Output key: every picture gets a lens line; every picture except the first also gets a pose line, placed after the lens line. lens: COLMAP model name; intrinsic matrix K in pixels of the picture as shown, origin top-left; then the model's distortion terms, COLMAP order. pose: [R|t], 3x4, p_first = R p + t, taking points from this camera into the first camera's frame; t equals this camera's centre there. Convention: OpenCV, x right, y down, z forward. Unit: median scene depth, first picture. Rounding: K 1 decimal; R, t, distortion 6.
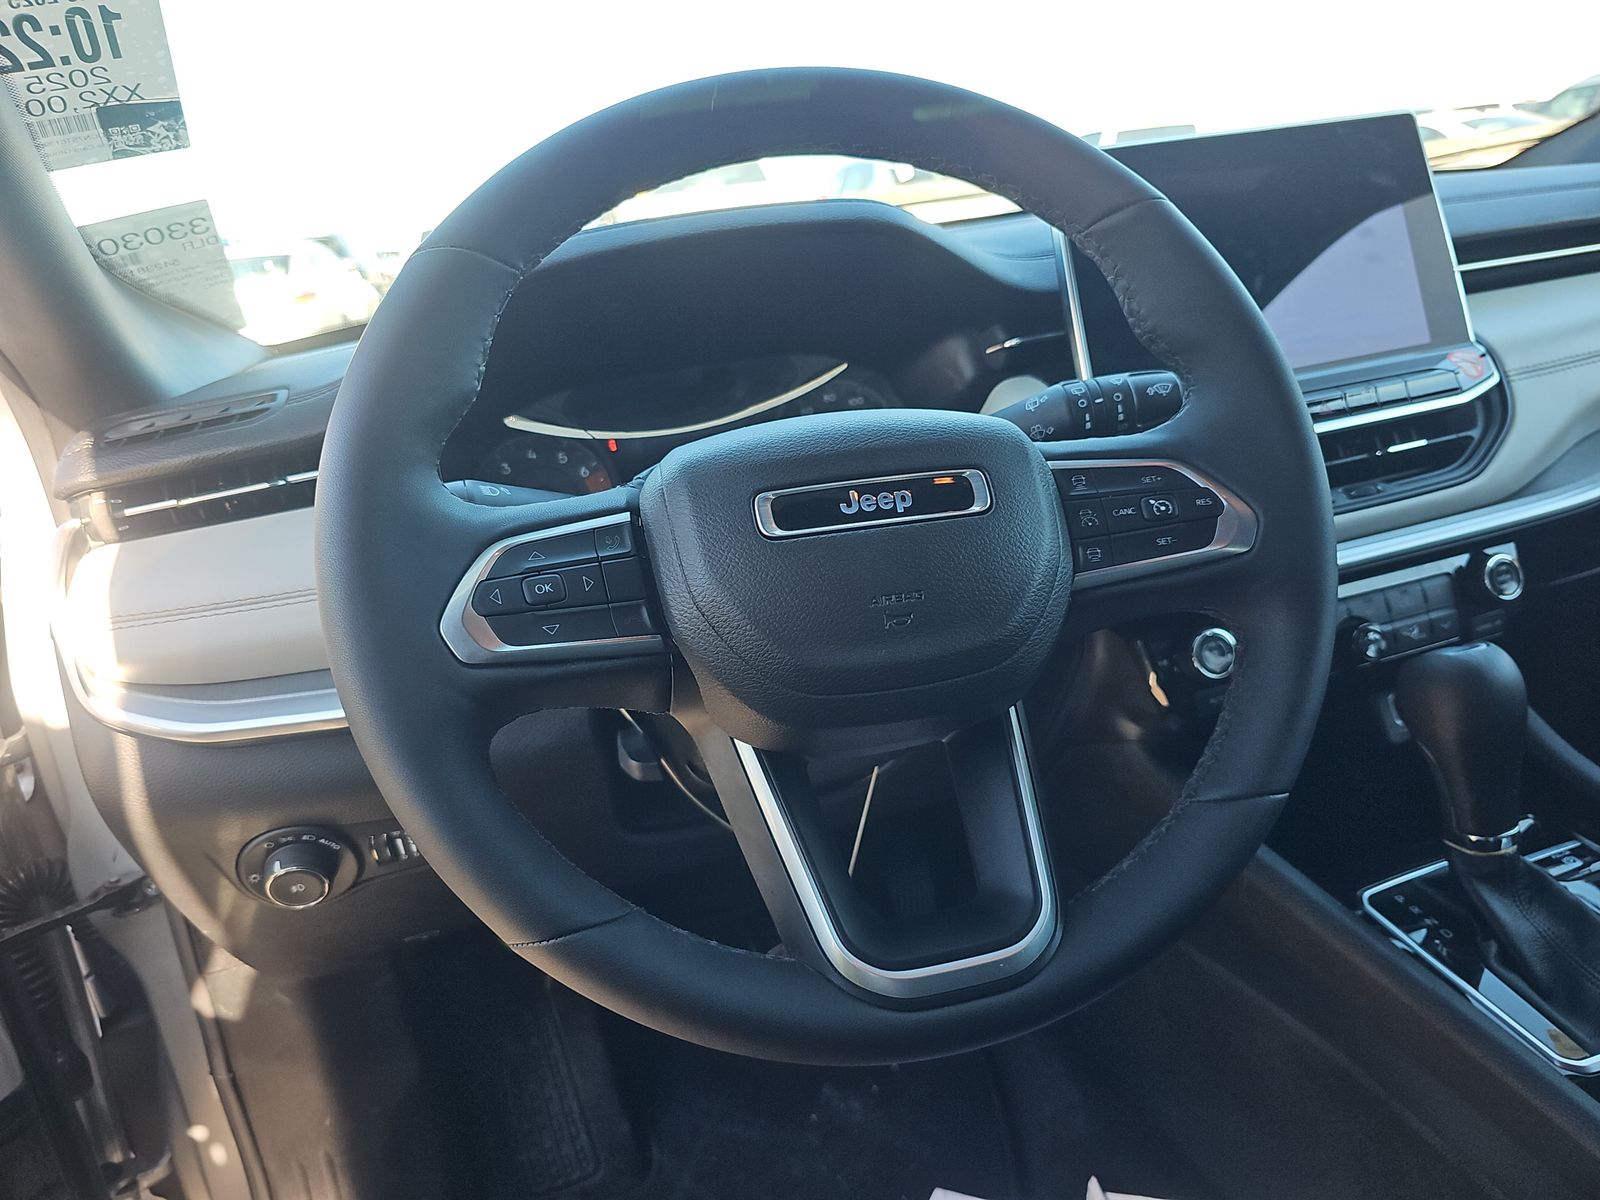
lens RADIAL K [[1095.8, 0, 782.1], [0, 1095.8, 604.2], [0, 0, 1]] dist [-0.025313, -0.003211]
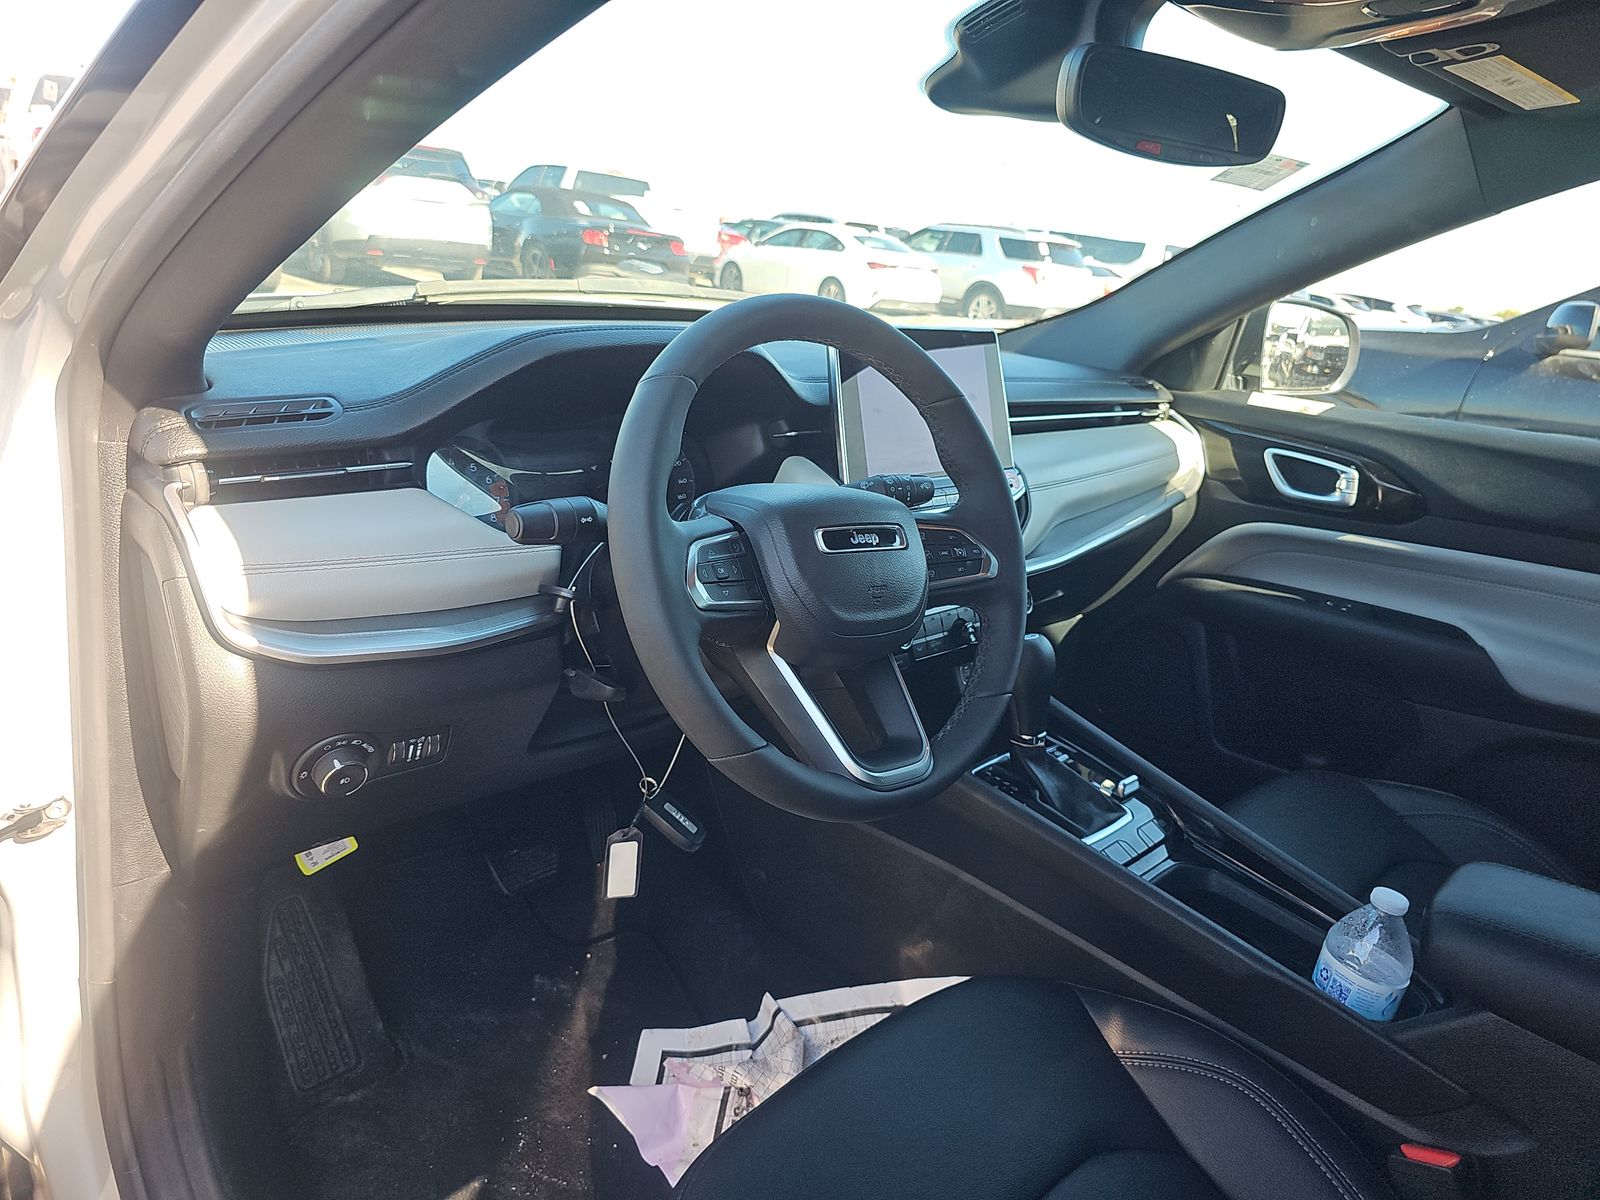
lens RADIAL K [[1095.8, 0, 782.1], [0, 1095.8, 604.2], [0, 0, 1]] dist [-0.025313, -0.003211]
pose [[0.860706, 0.059198, 0.505649, -0.676159], [-0.053560, 0.998234, -0.025697, 0.054082], [-0.506277, -0.004965, 0.862356, -0.405645]]
